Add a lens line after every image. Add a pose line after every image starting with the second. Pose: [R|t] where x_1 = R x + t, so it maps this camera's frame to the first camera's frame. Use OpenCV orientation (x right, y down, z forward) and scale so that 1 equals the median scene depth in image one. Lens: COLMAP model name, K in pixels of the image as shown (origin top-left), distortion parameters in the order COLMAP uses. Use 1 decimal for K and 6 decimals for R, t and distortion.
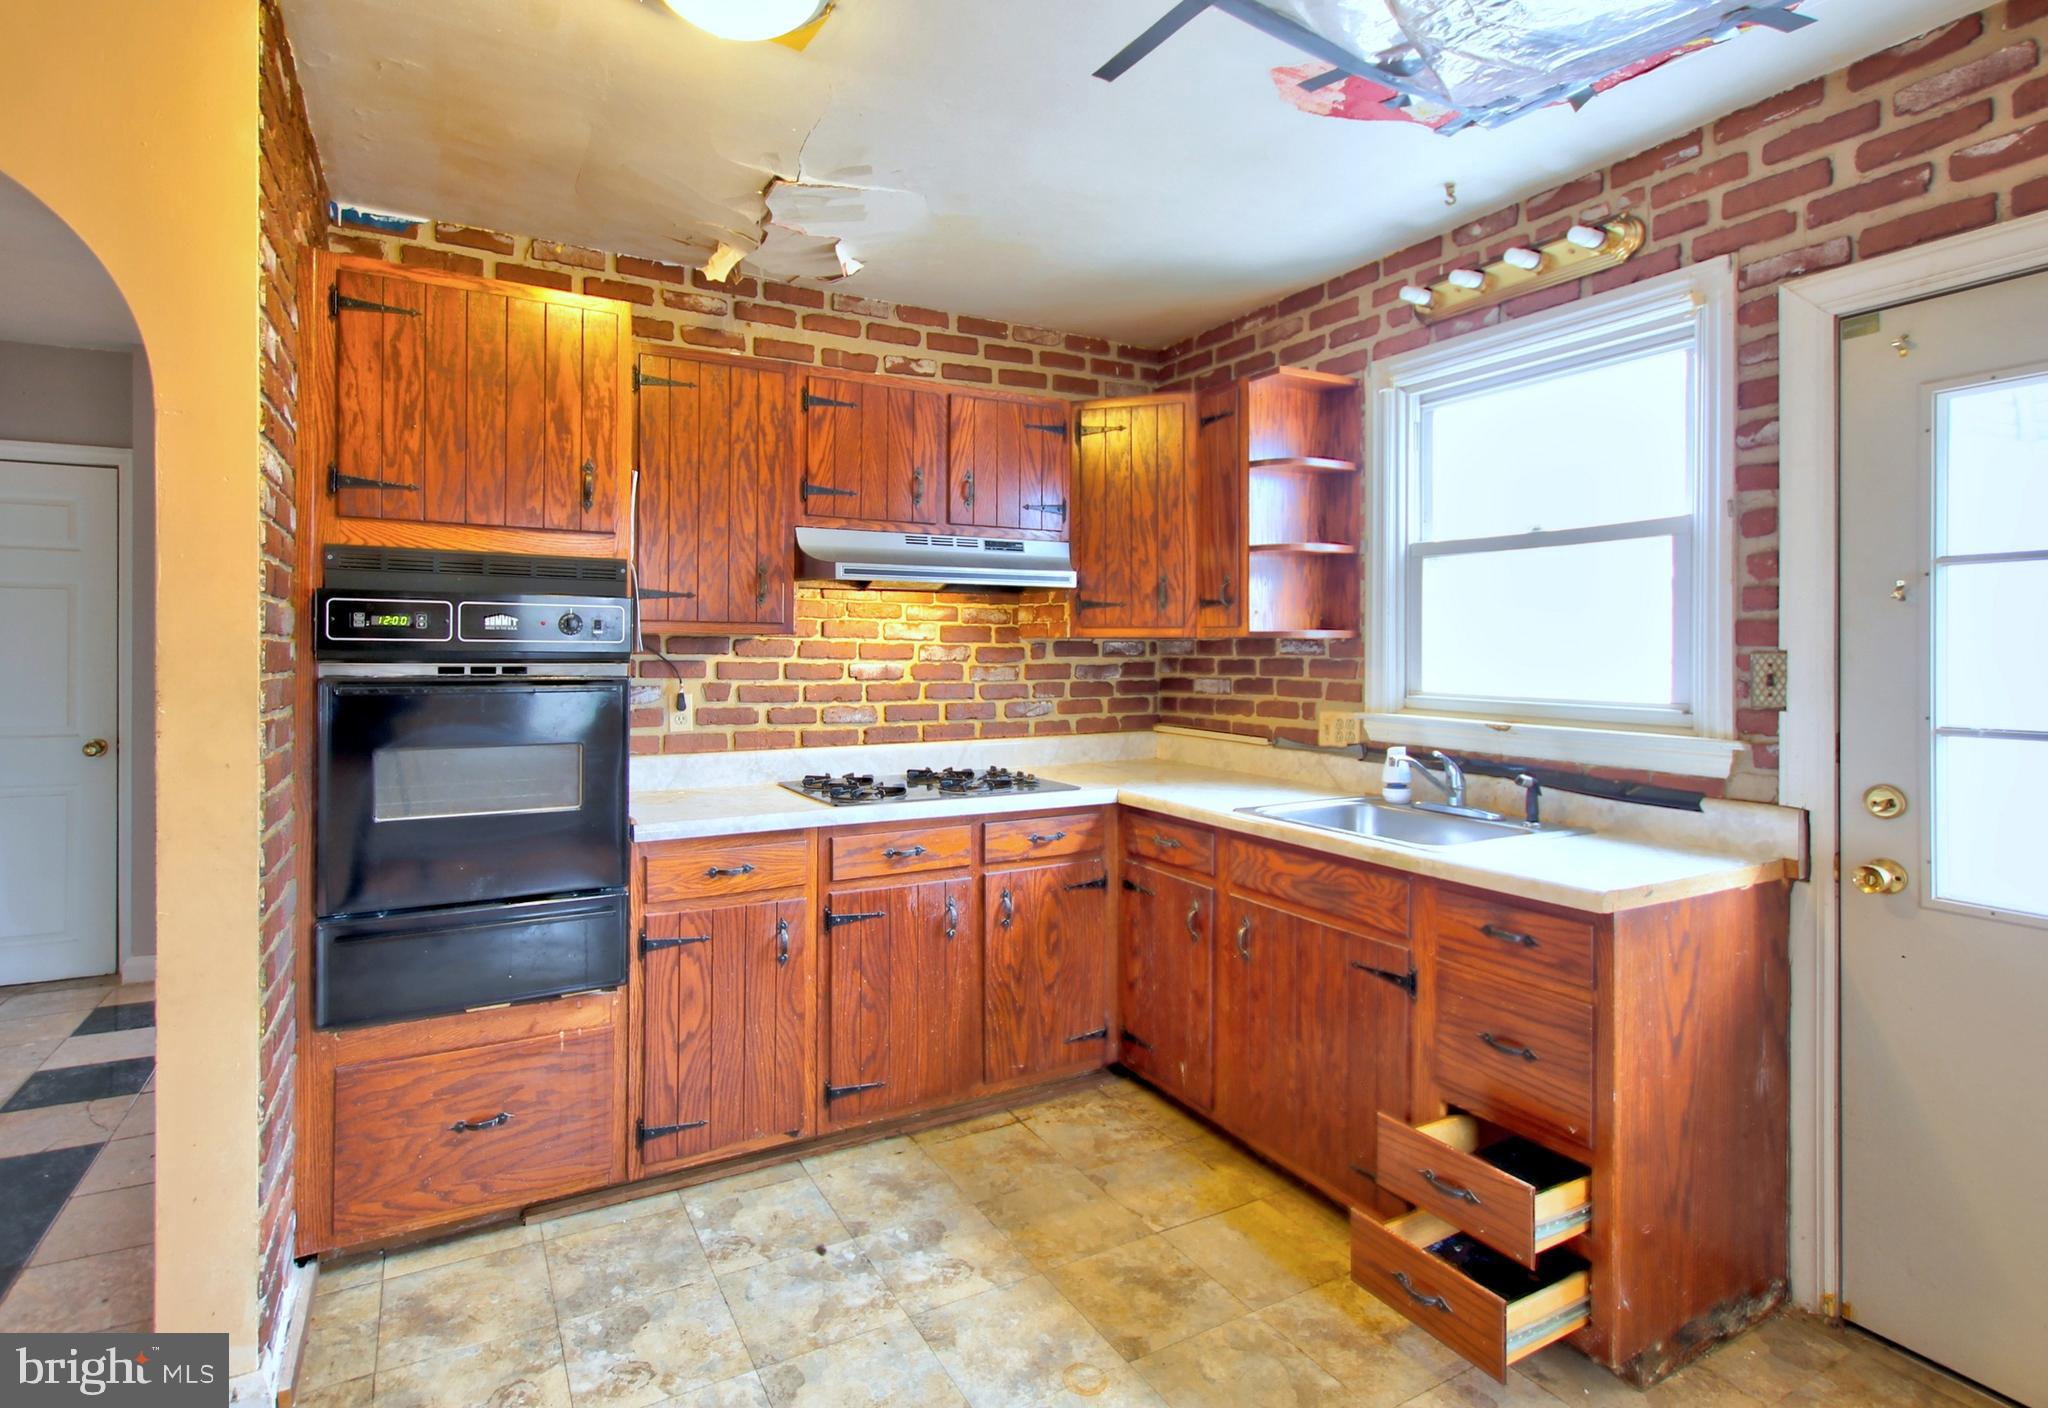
lens RADIAL K [[1026.0, 0, 980.7], [0, 1026.0, 649.2], [0, 0, 1]] dist [0.003222, 0.001840]
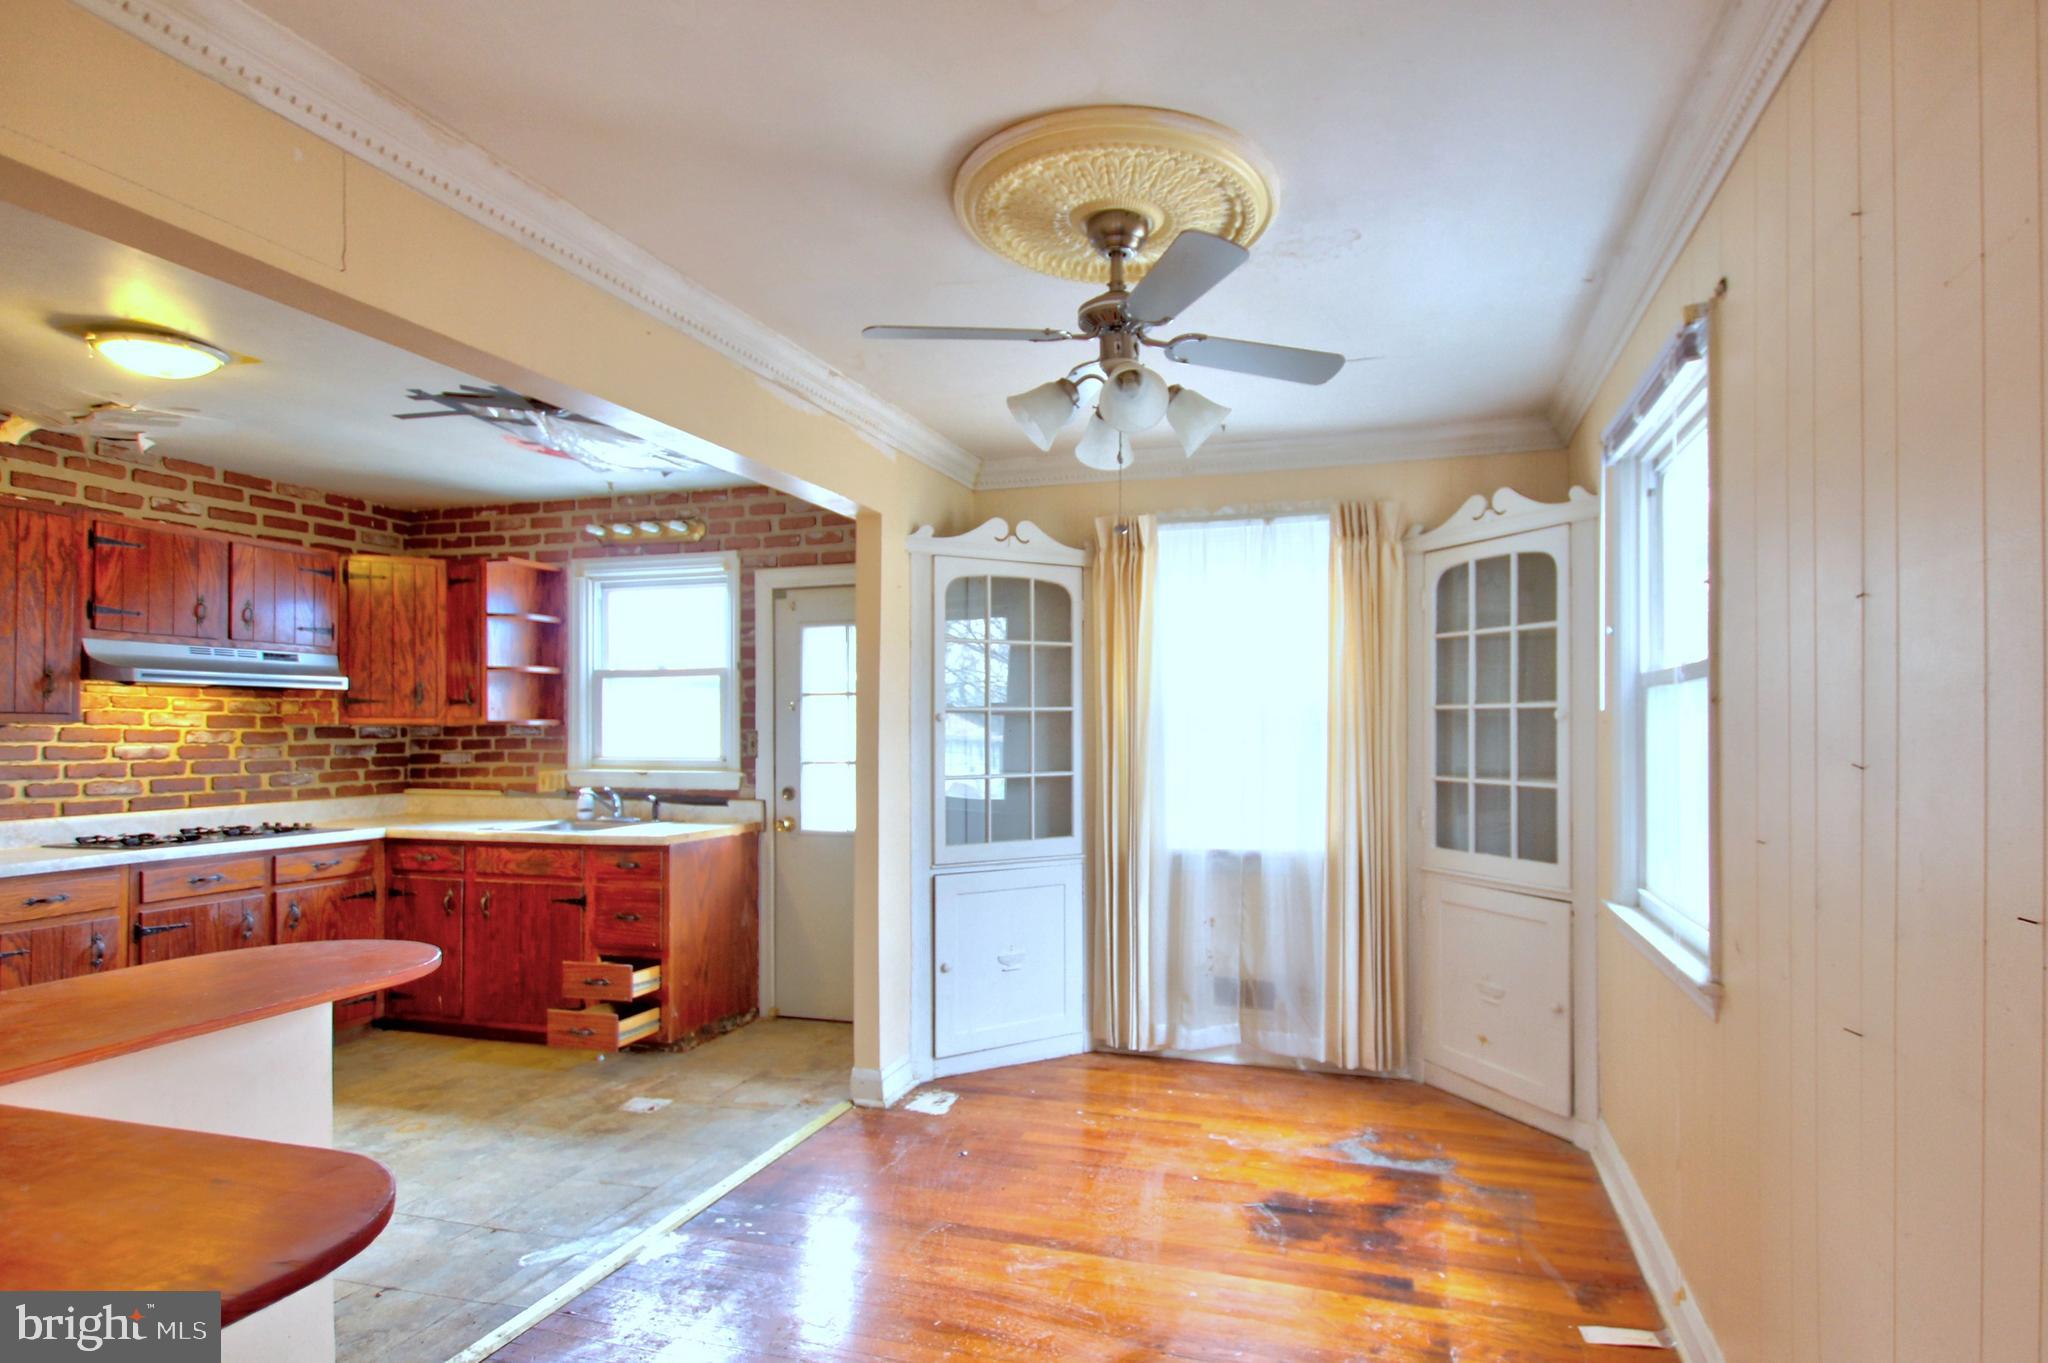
lens RADIAL K [[1021.0, 0, 1122.2], [0, 1021.0, 723.7], [0, 0, 1]] dist [0.005131, -0.003408]
pose [[0.682260, 0.000530, 0.731109, -0.254111], [0.005682, 0.999966, -0.006028, 0.002289], [-0.731087, 0.008267, 0.682234, -0.901538]]
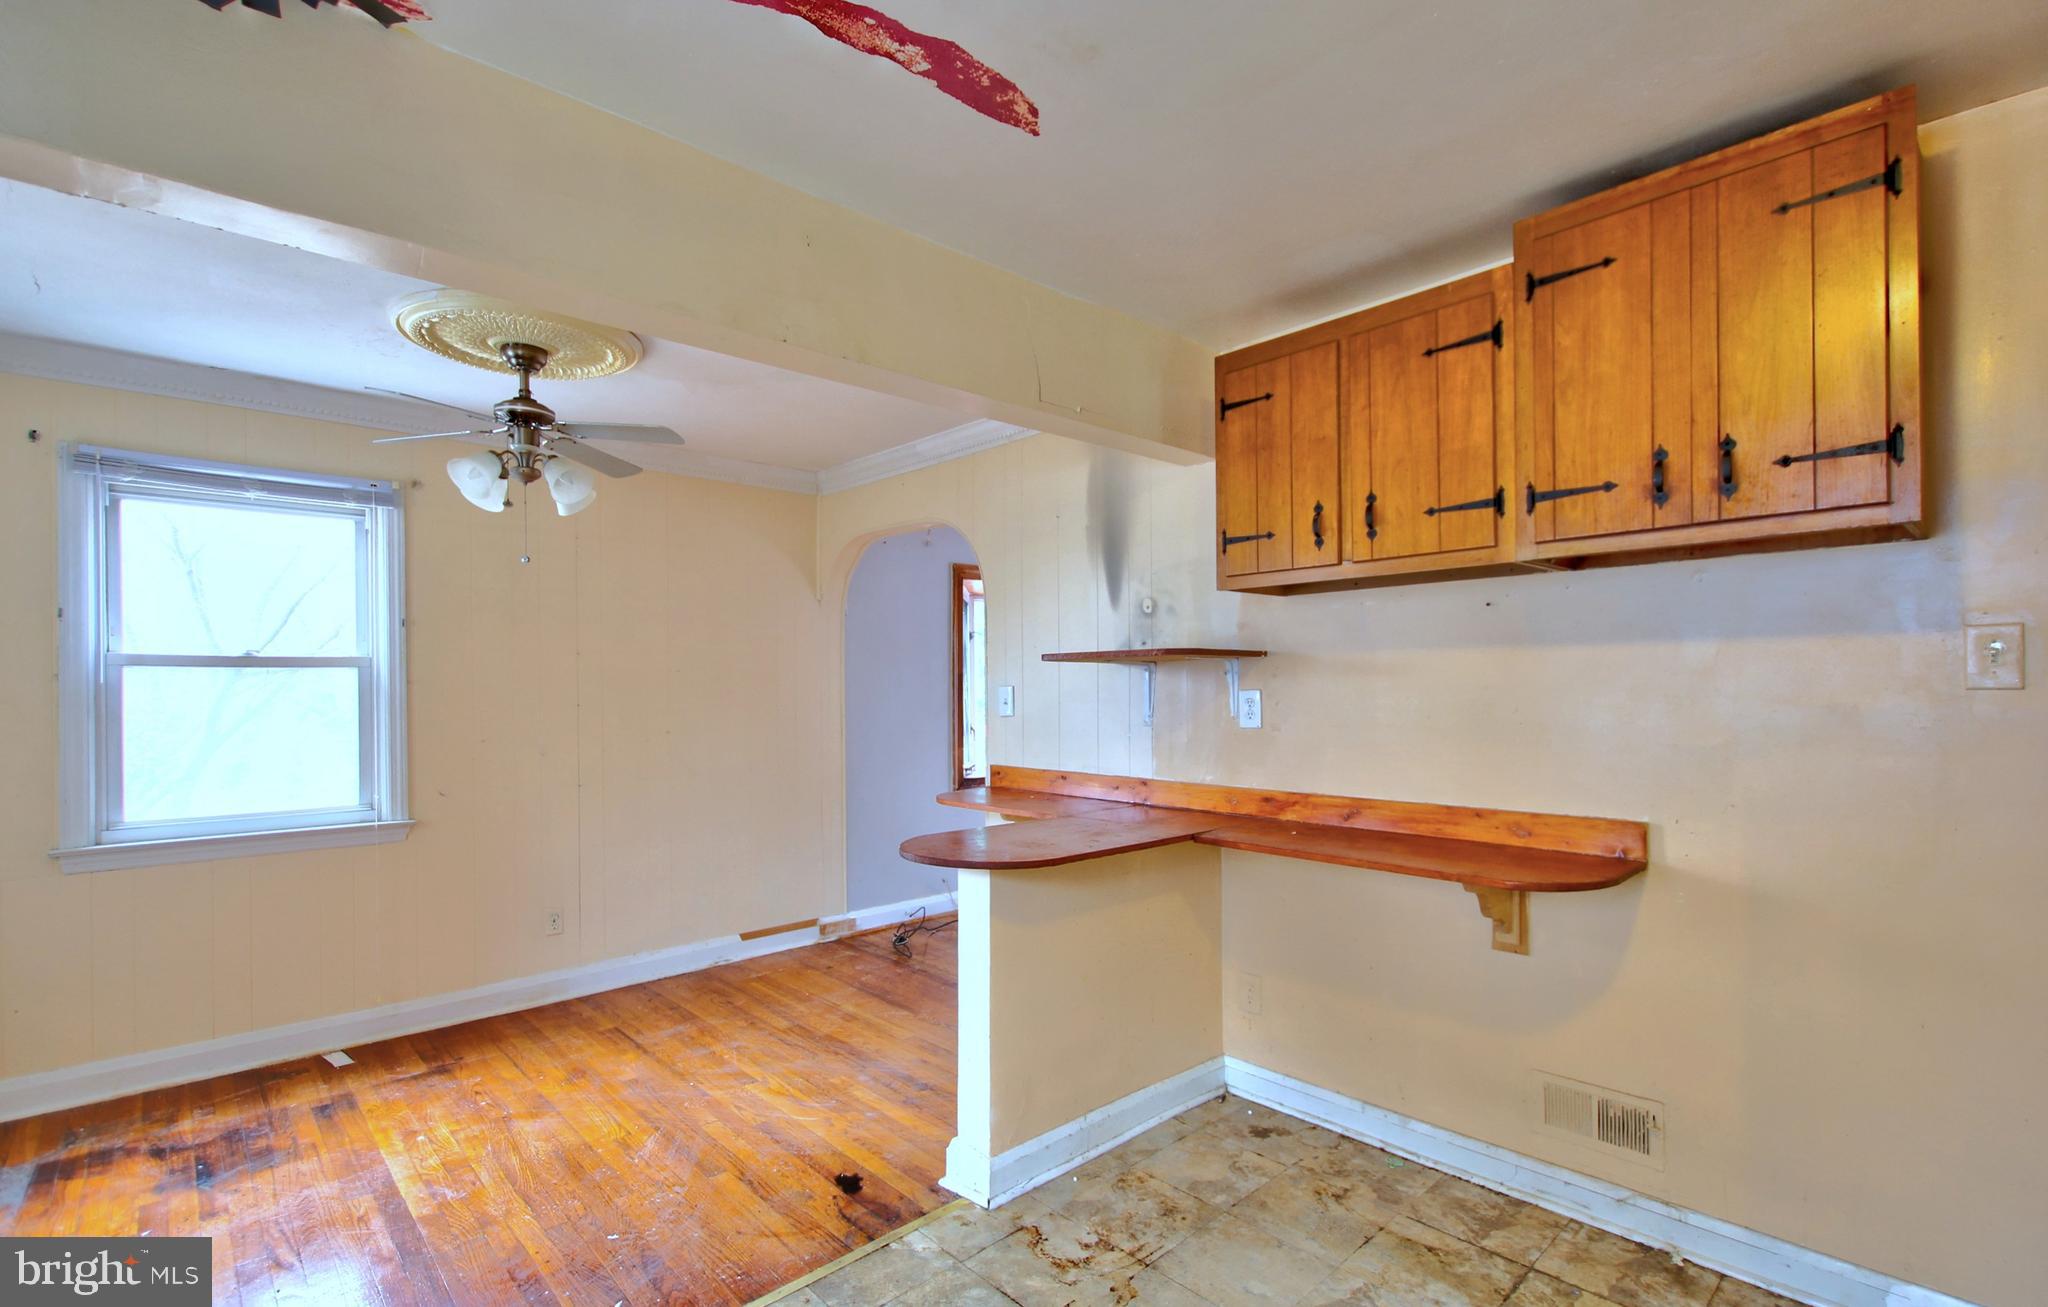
lens RADIAL K [[942.9, 0, 1018.6], [0, 942.9, 688.3], [0, 0, 1]] dist [0.003375, -0.001413]
pose [[-0.964704, 0.004075, -0.263303, 0.083596], [0.003736, 0.999991, 0.001788, -0.006750], [0.263308, 0.000742, -0.964711, 0.920743]]
